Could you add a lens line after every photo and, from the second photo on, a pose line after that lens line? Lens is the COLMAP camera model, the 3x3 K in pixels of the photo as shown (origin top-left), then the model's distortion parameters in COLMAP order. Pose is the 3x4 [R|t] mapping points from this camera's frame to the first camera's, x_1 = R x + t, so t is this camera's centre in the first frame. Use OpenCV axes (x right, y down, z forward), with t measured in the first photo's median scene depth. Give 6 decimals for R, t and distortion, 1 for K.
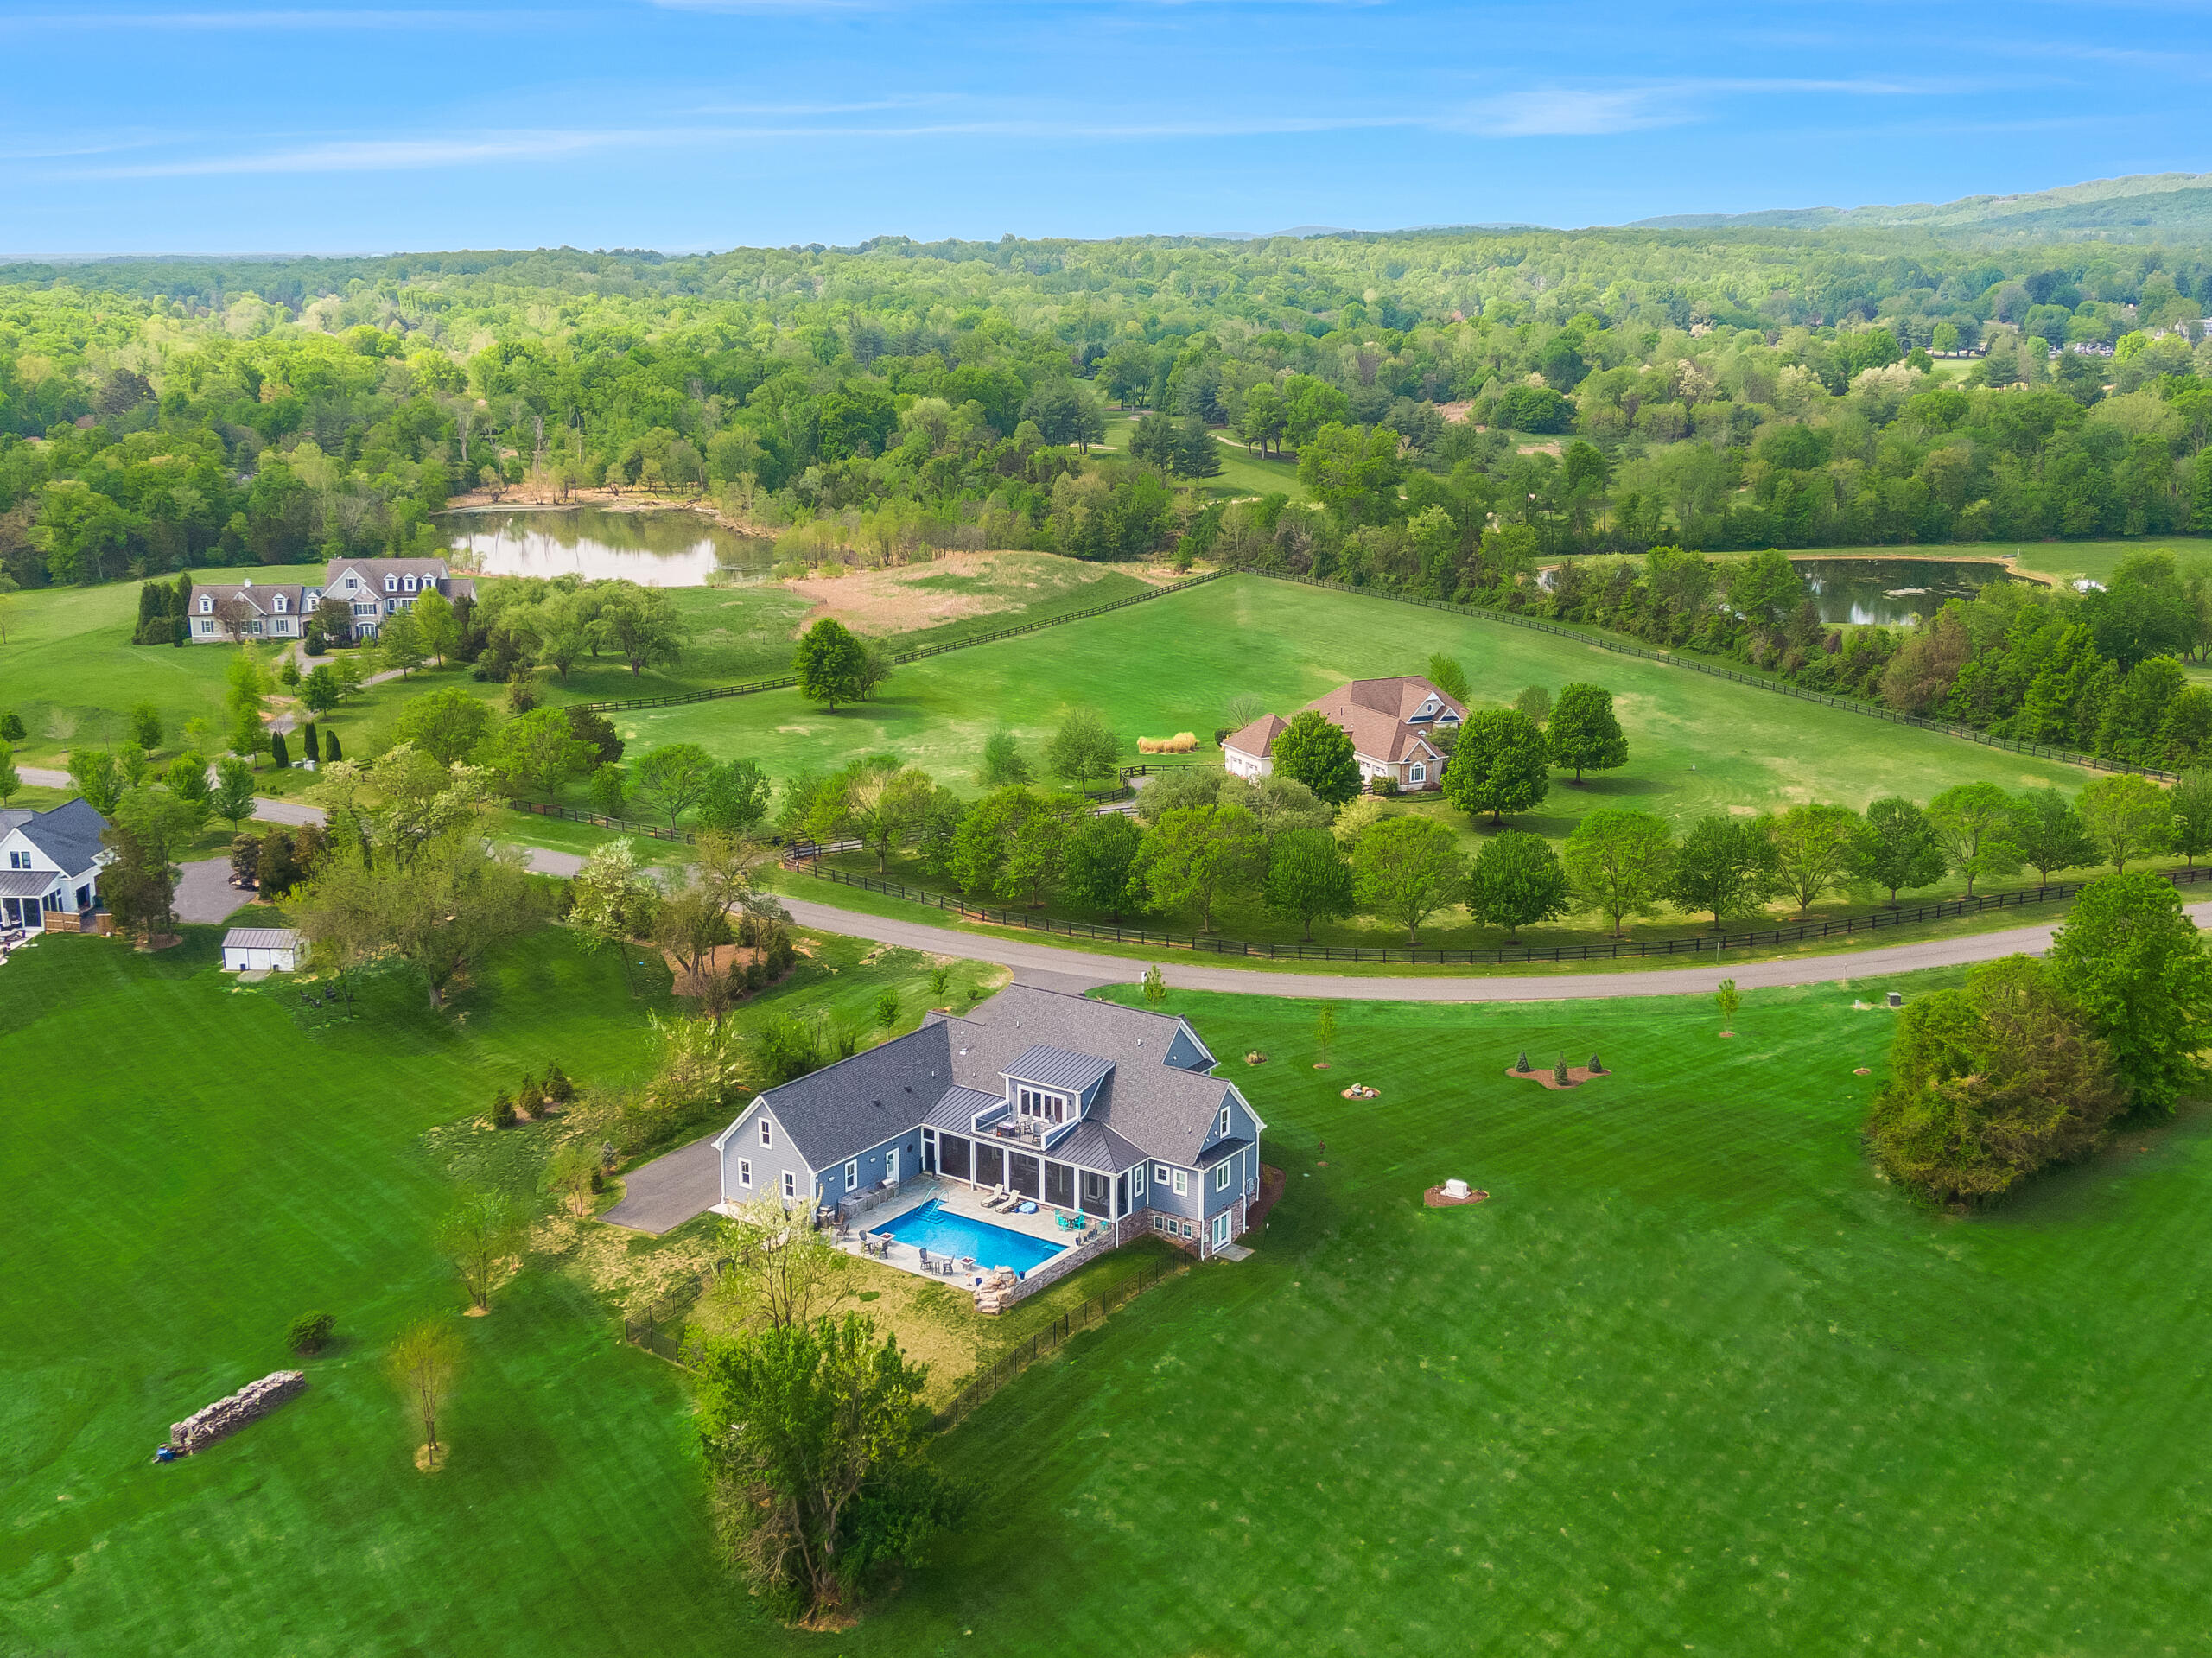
lens RADIAL K [[2416.6, 0, 1097.9], [0, 2416.6, 826.3], [0, 0, 1]] dist [0.012707, -0.016181]
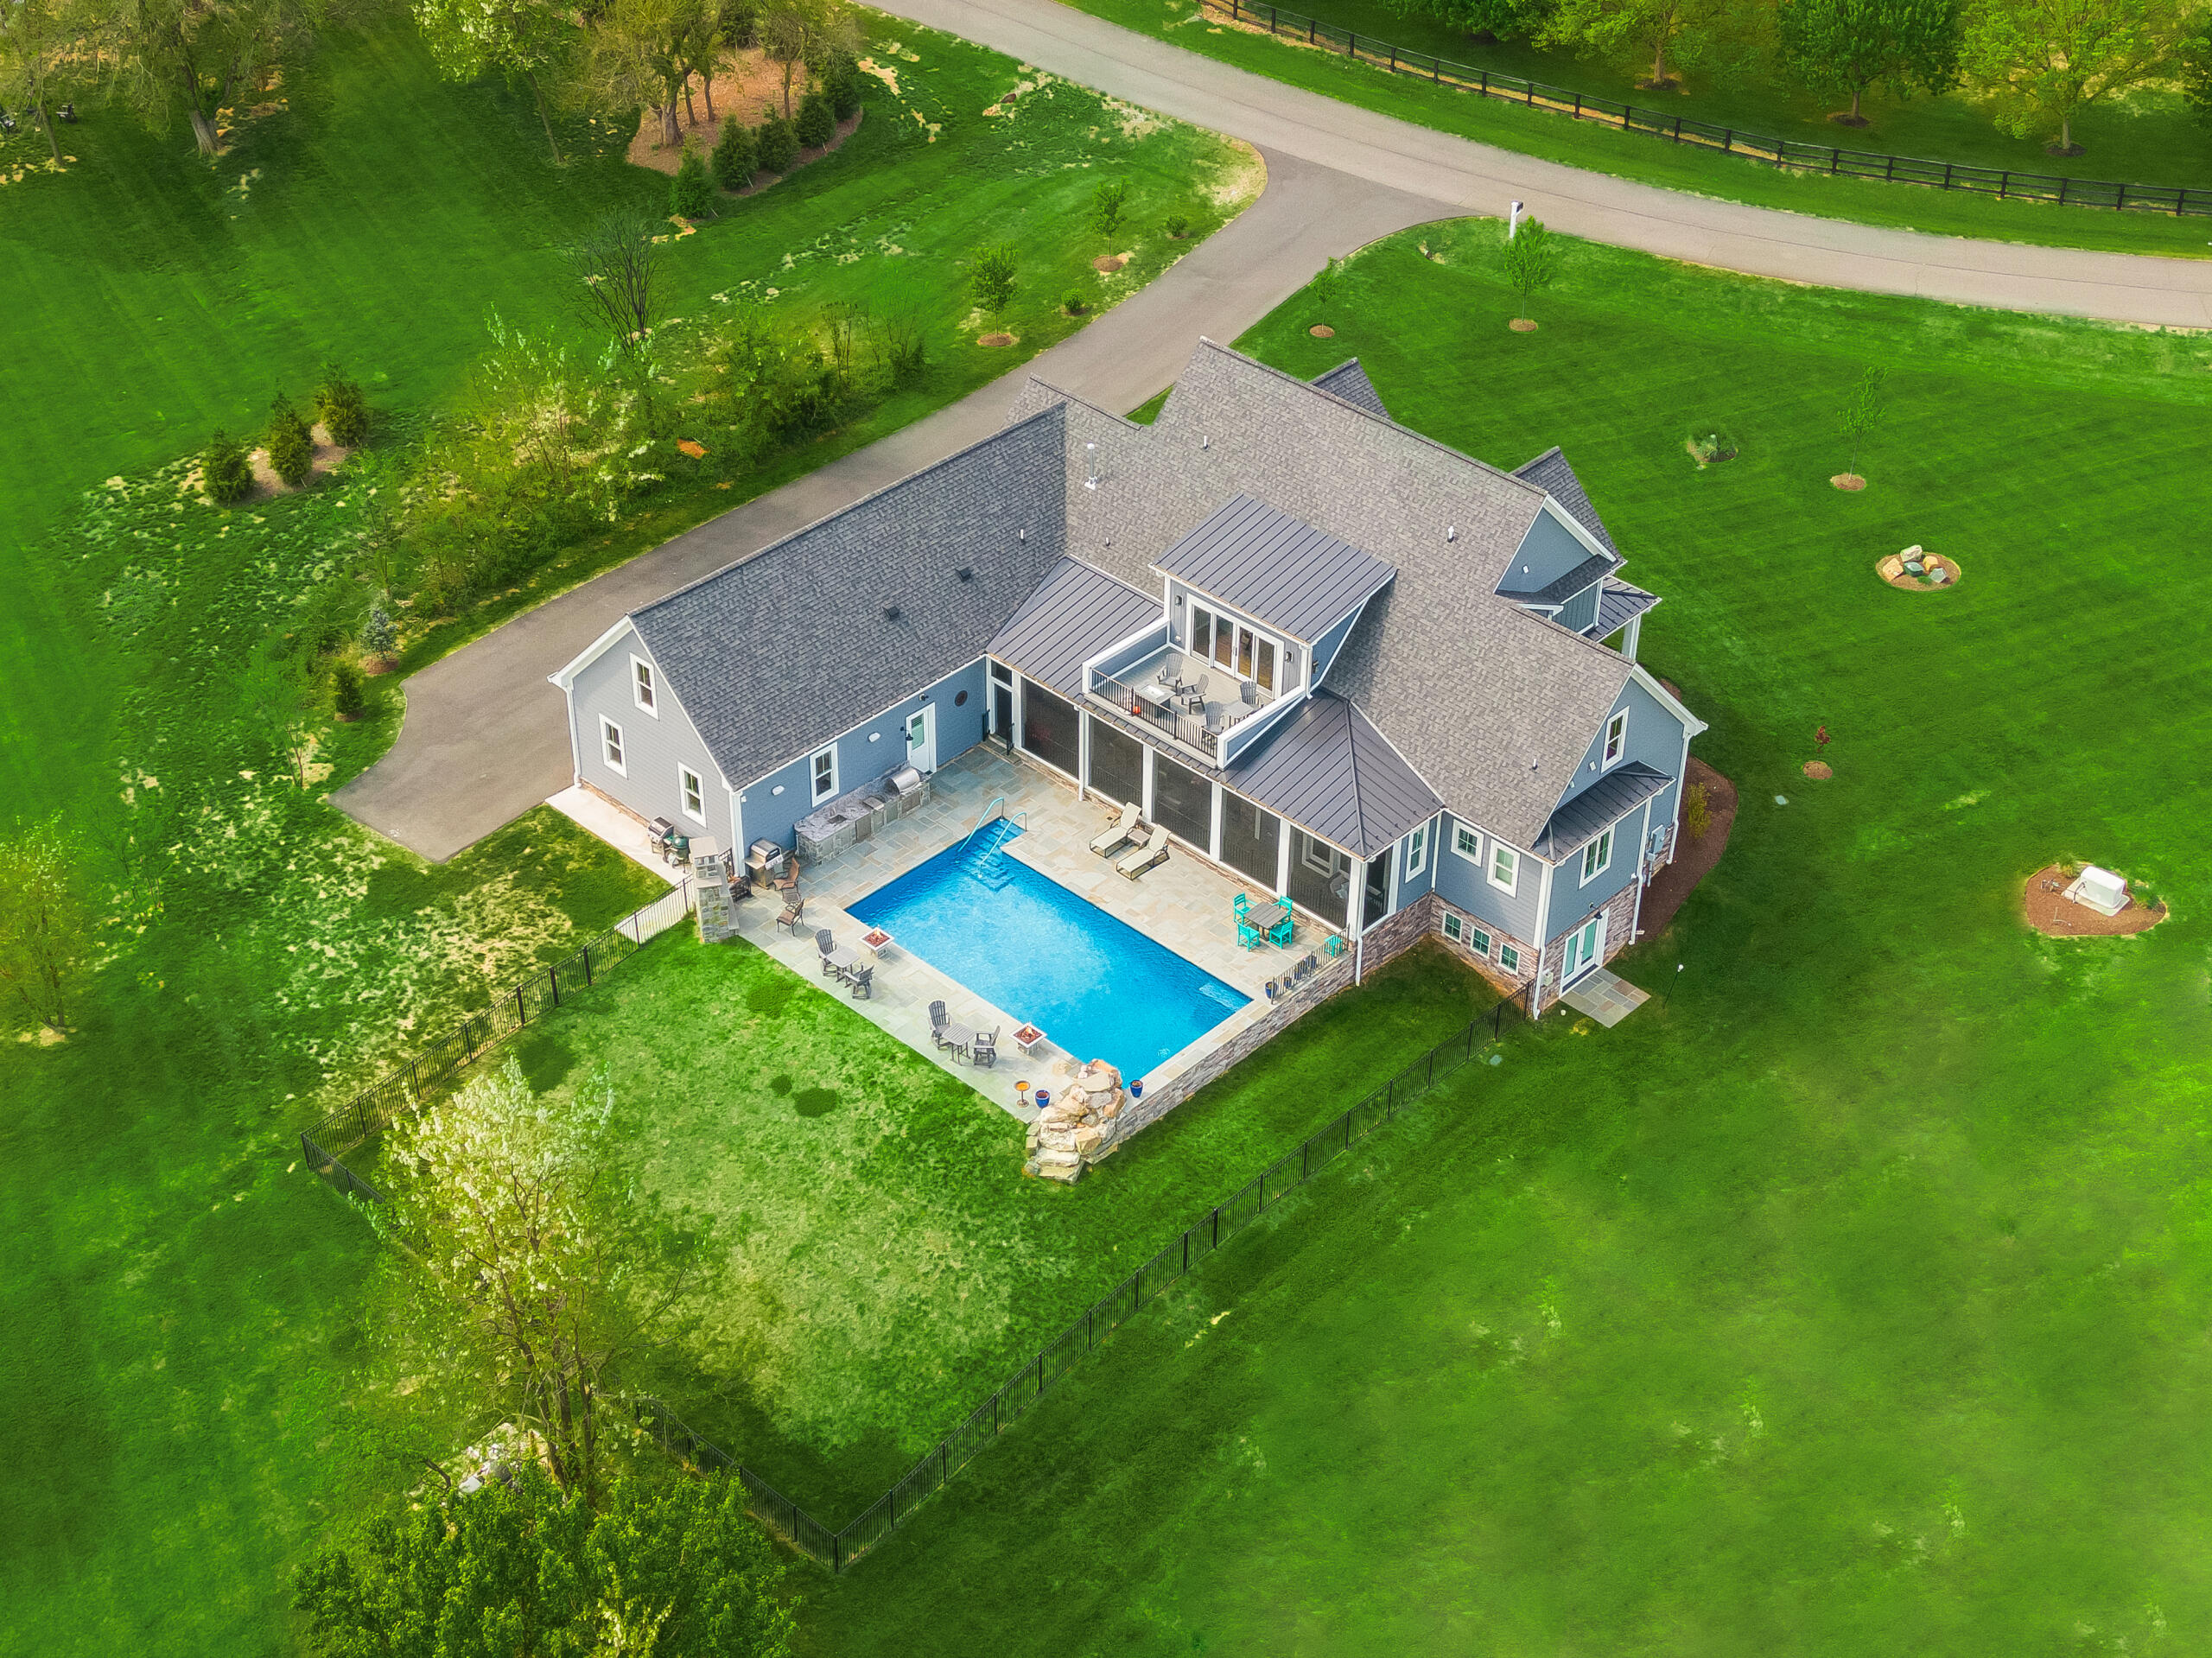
lens RADIAL K [[3146.0, 0, 1106.0], [0, 3146.0, 829.0], [0, 0, 1]] dist [0.089015, -0.634663]
pose [[0.989535, 0.094879, -0.108713, 0.022908], [-0.045147, 0.919170, 0.391266, -0.093300], [0.137048, -0.382264, 0.913834, 0.421288]]
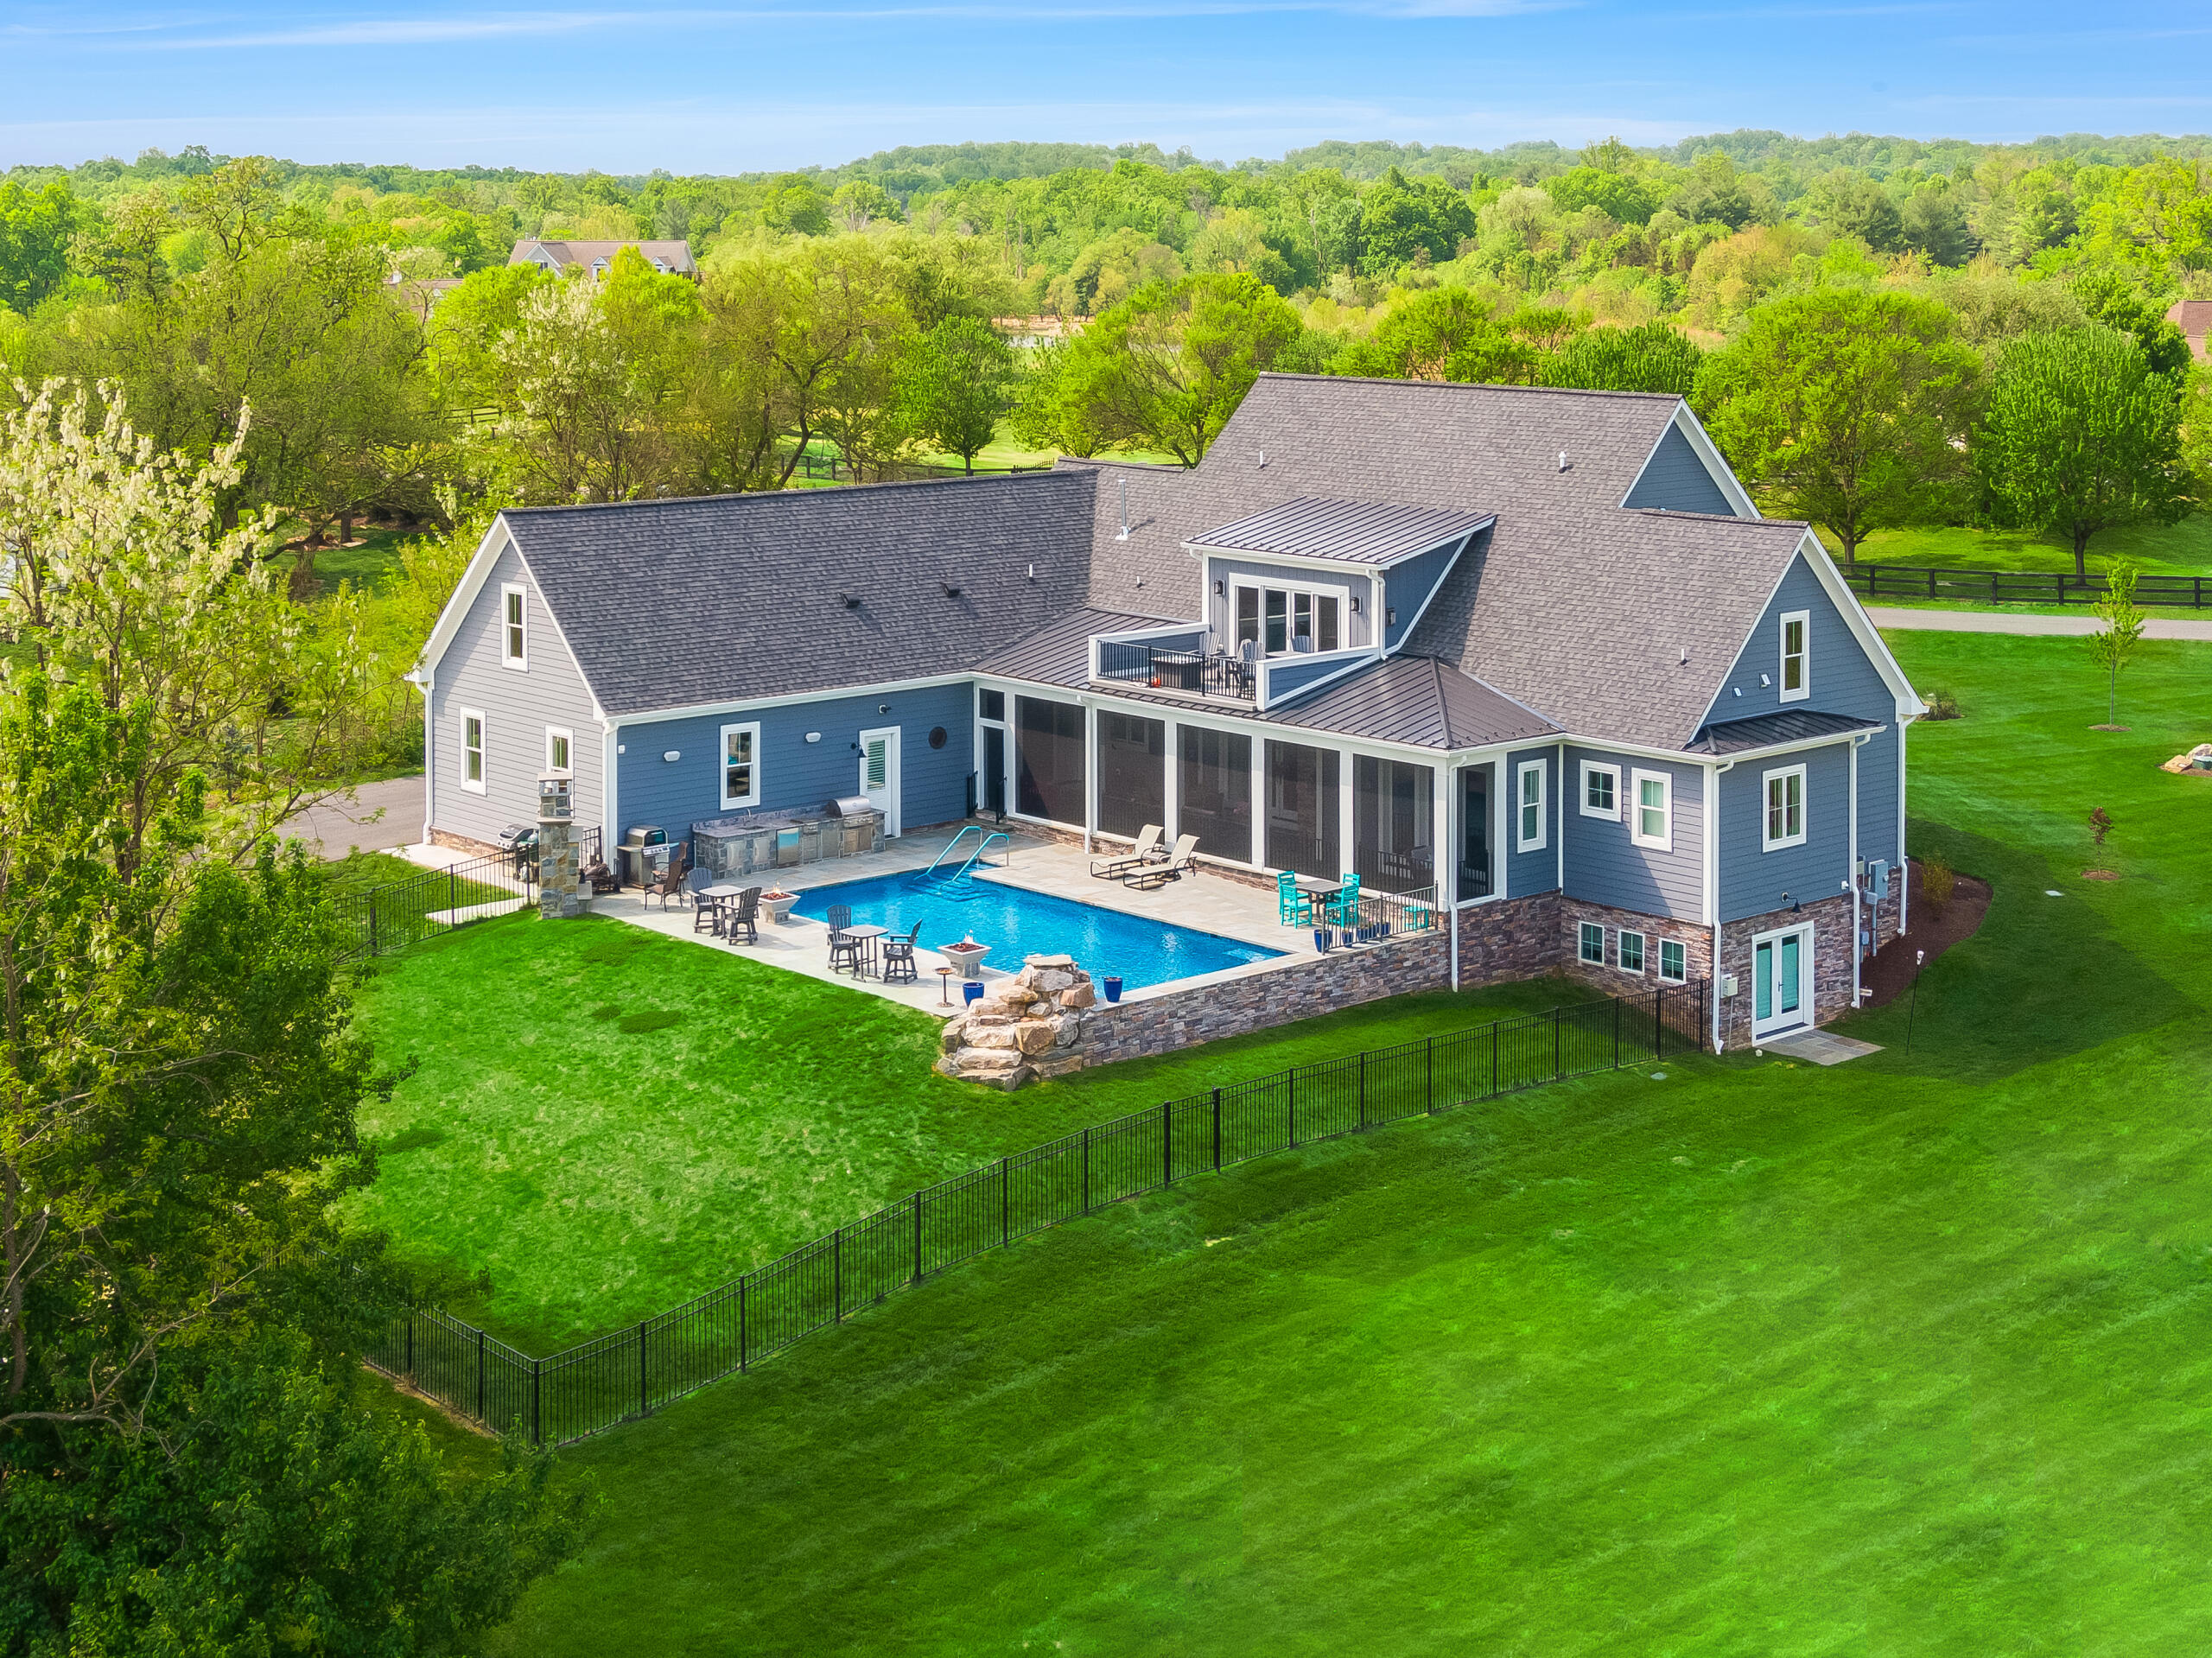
lens RADIAL K [[3236.7, 0, 1106.9], [0, 3236.7, 221.6], [0, 0, 1]] dist [0.021894, -0.028582]
pose [[0.976089, 0.004585, -0.217322, 0.056291], [-0.054241, 0.973287, -0.223090, 0.168181], [0.210494, 0.229544, 0.950264, 0.522808]]
